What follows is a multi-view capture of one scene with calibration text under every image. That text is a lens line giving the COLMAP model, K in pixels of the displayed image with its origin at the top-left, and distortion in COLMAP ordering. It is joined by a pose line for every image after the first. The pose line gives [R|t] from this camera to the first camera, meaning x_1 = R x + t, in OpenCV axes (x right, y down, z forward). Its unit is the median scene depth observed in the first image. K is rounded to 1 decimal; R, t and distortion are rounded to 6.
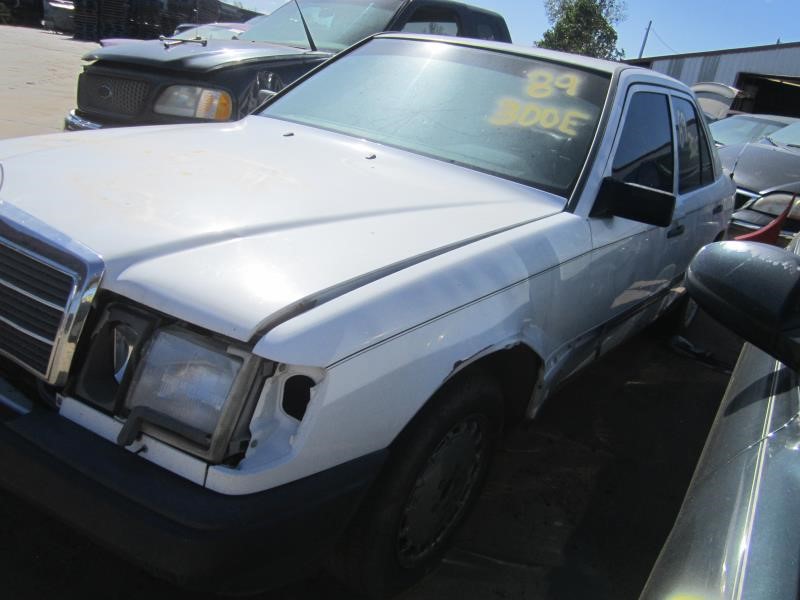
lens RADIAL K [[661.1, 0, 402.7], [0, 661.1, 301.8], [0, 0, 1]] dist [-0.044431, -0.003897]
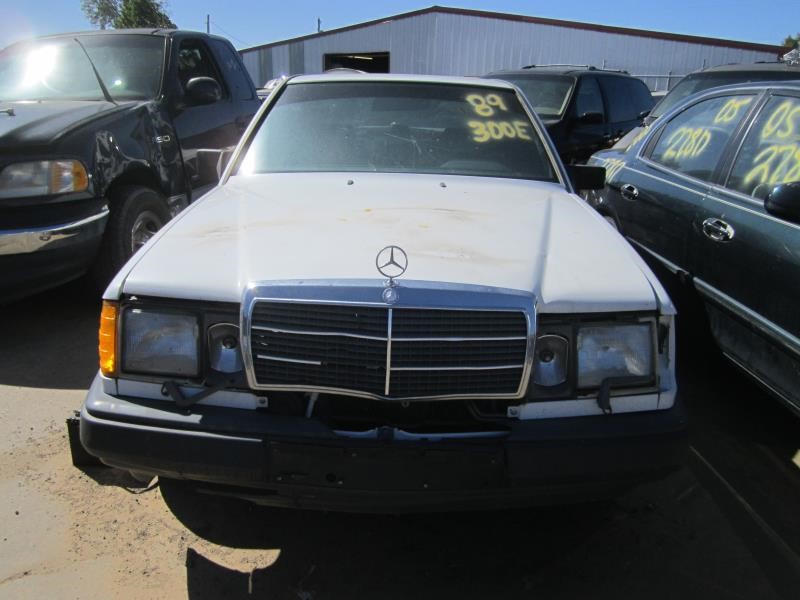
lens RADIAL K [[661.1, 0, 402.7], [0, 661.1, 301.8], [0, 0, 1]] dist [-0.044431, -0.003897]
pose [[0.807674, -0.301570, 0.506674, -0.448826], [0.297381, 0.950355, 0.091601, -0.082366], [-0.509144, 0.076691, 0.857257, -0.006294]]
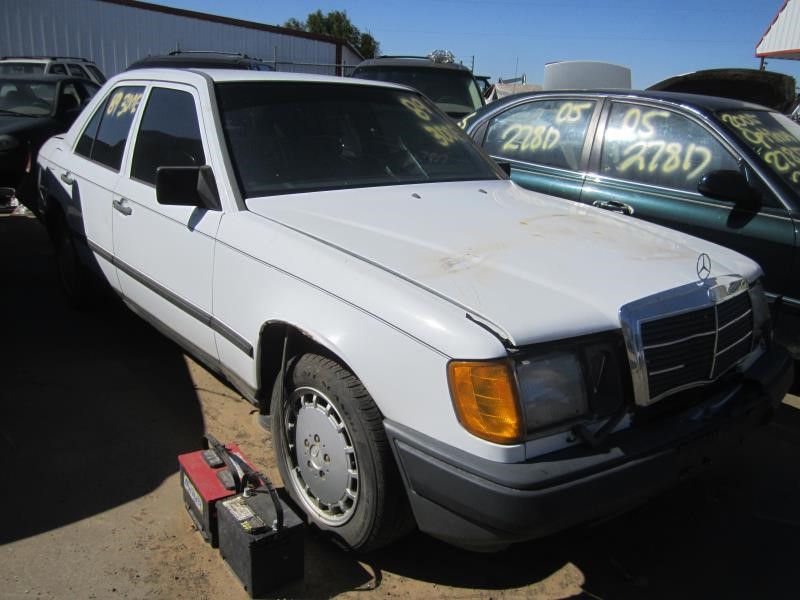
lens RADIAL K [[661.1, 0, 402.7], [0, 661.1, 301.8], [0, 0, 1]] dist [-0.044431, -0.003897]
pose [[0.253783, -0.424727, 0.869023, -0.742775], [0.326679, 0.883282, 0.336295, -0.295937], [-0.910426, 0.198545, 0.362911, 0.413158]]
